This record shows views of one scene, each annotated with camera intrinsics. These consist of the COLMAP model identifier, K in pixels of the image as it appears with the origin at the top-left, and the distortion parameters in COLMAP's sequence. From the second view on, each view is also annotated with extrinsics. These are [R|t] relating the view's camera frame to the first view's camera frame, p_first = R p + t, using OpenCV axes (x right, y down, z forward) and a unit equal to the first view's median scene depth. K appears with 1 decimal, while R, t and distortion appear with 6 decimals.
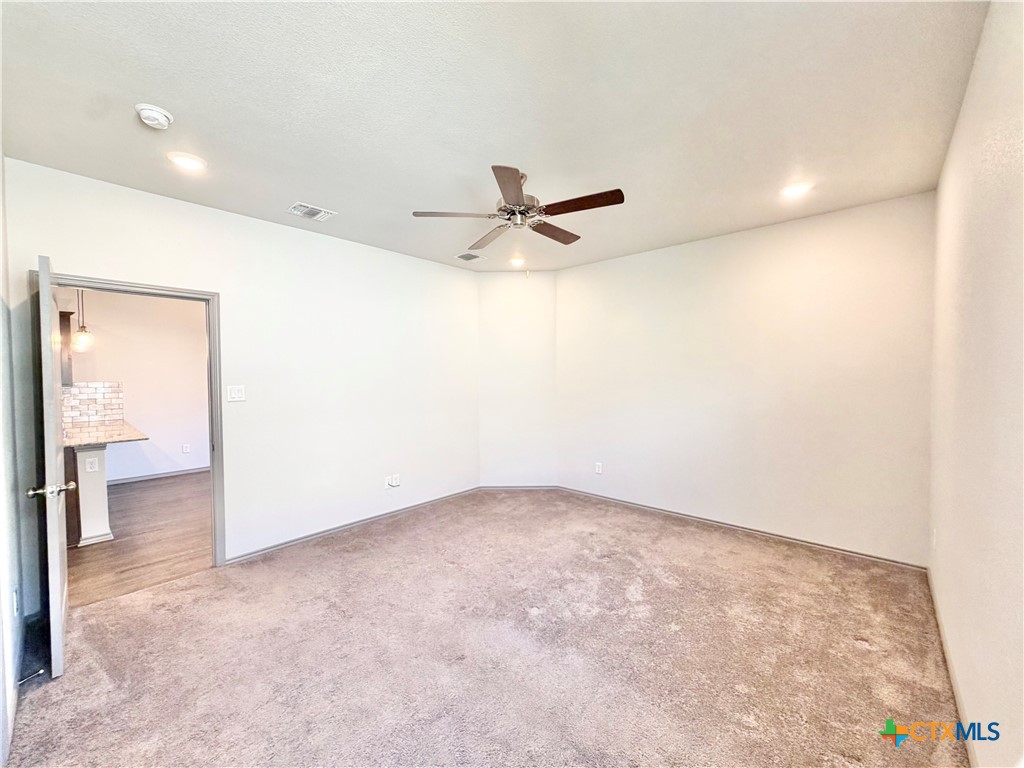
lens RADIAL K [[408.8, 0, 507.7], [0, 408.8, 385.0], [0, 0, 1]] dist [-0.000745, 0.000535]
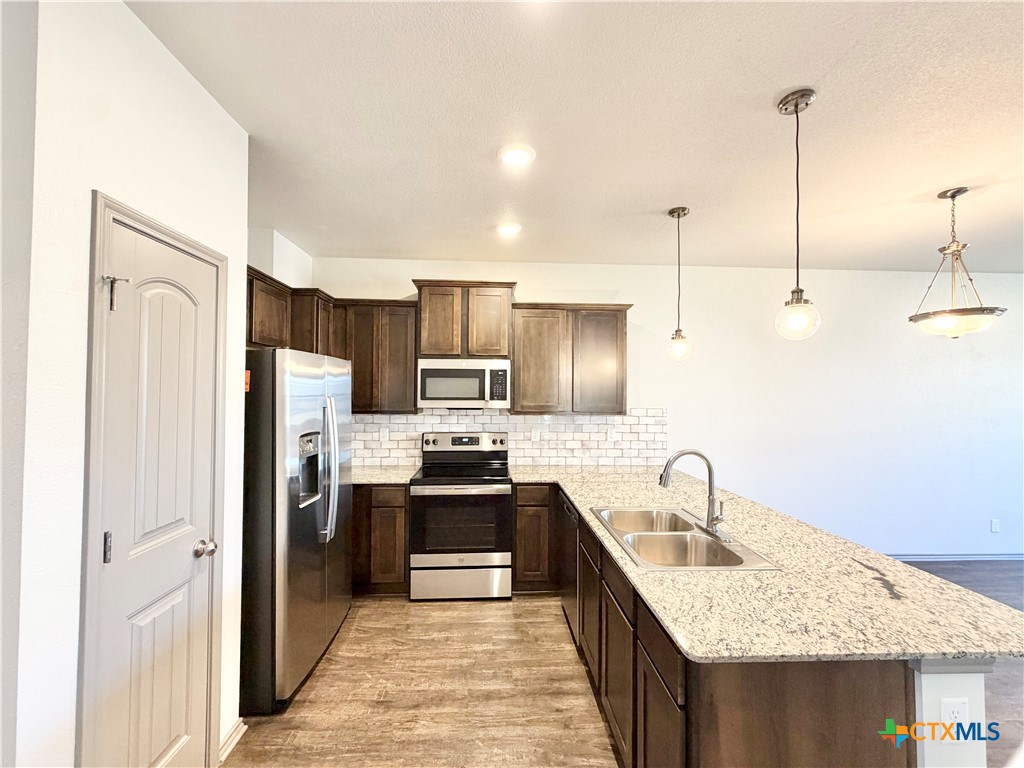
lens RADIAL K [[408.8, 0, 507.7], [0, 408.8, 385.0], [0, 0, 1]] dist [-0.000745, 0.000535]
pose [[0.713209, 0.004096, -0.700940, -1.346184], [-0.035229, 0.998929, -0.030008, -0.035329], [0.700066, 0.046095, 0.712589, 0.706272]]
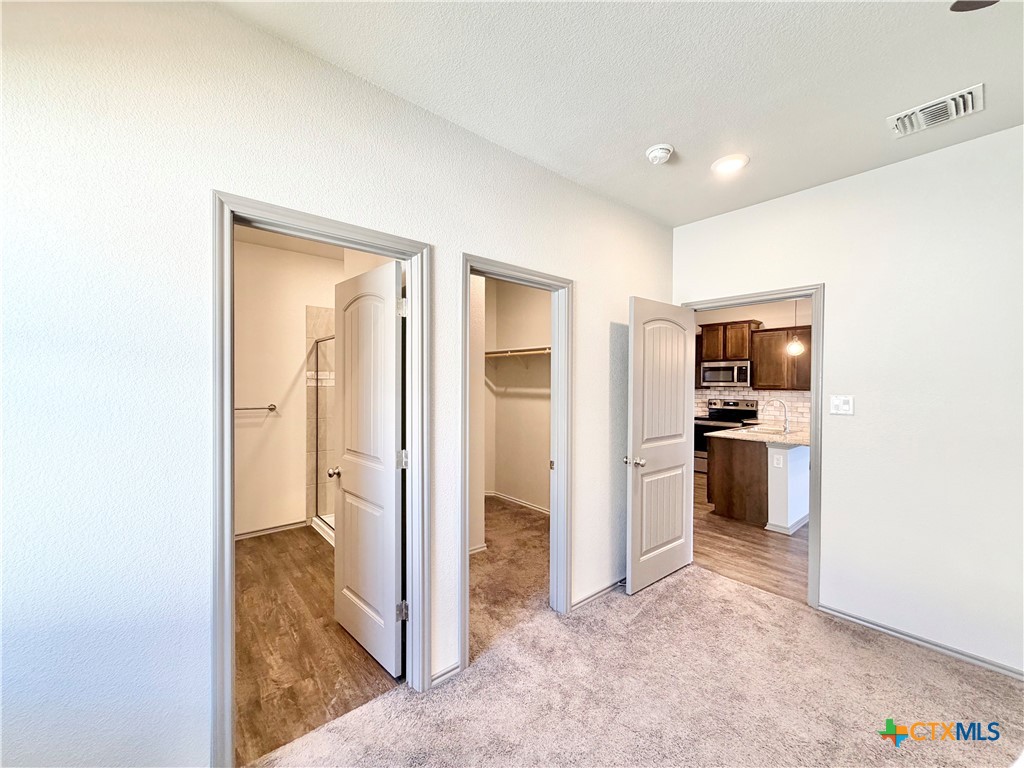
lens RADIAL K [[408.8, 0, 507.7], [0, 408.8, 385.0], [0, 0, 1]] dist [-0.000745, 0.000535]
pose [[-0.126254, 0.017231, -0.991848, 0.231685], [-0.034406, 0.999172, 0.021738, -0.014385], [0.991401, 0.036870, -0.125557, 0.518289]]
